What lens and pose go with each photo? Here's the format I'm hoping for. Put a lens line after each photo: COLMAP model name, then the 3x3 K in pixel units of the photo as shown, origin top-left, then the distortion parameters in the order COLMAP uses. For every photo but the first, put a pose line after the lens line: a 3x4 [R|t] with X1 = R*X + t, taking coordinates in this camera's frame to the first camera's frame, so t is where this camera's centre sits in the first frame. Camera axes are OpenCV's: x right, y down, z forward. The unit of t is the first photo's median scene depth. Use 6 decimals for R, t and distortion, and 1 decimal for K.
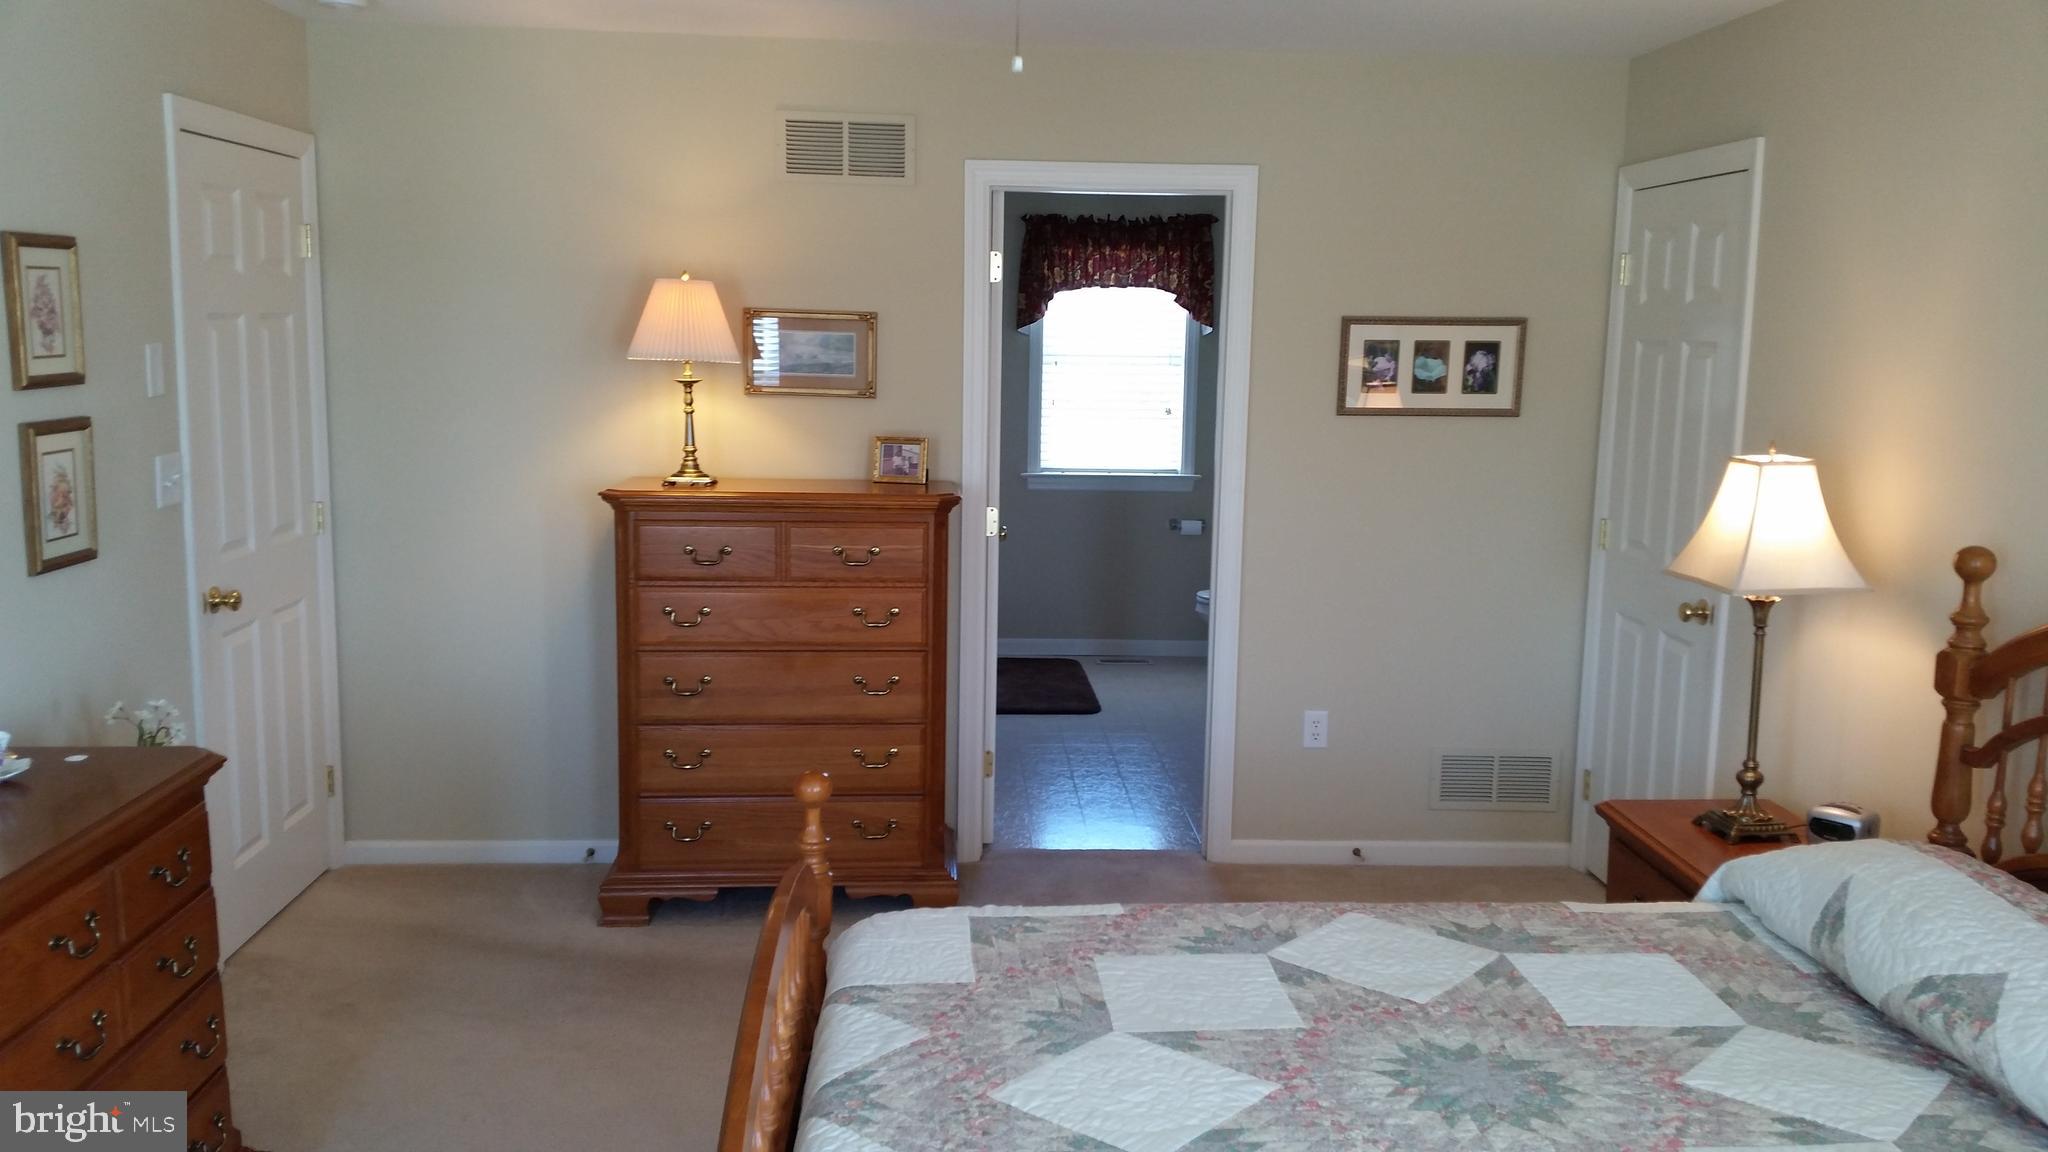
lens RADIAL K [[1640.3, 0, 1050.6], [0, 1640.3, 580.0], [0, 0, 1]] dist [0.171842, -0.373280]
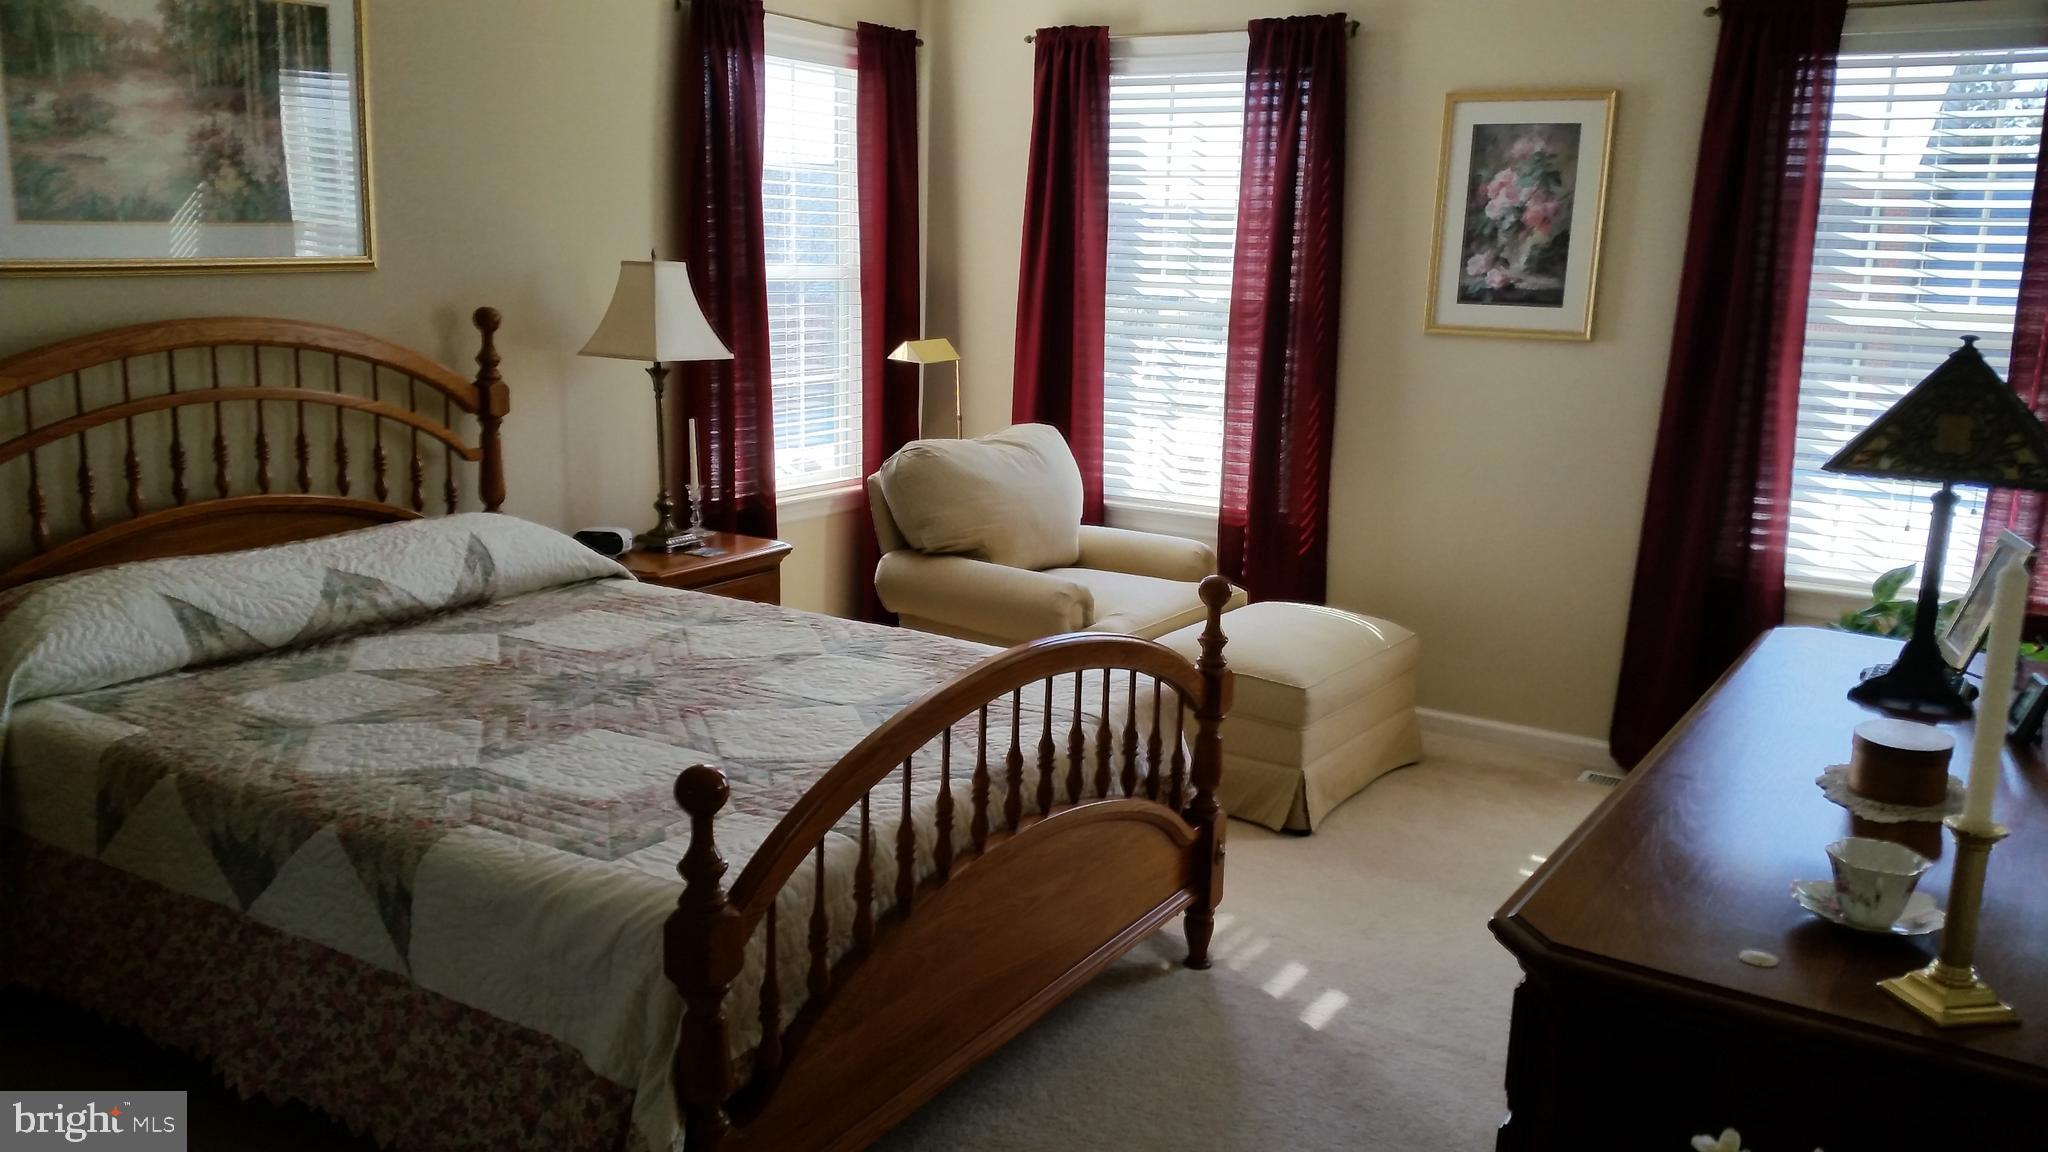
lens RADIAL K [[1640.3, 0, 1050.6], [0, 1640.3, 580.0], [0, 0, 1]] dist [0.171842, -0.373280]
pose [[-0.805676, -0.170681, 0.567234, -0.511121], [0.048432, 0.935402, 0.350254, -0.157400], [-0.590373, 0.309663, -0.745365, 1.096905]]
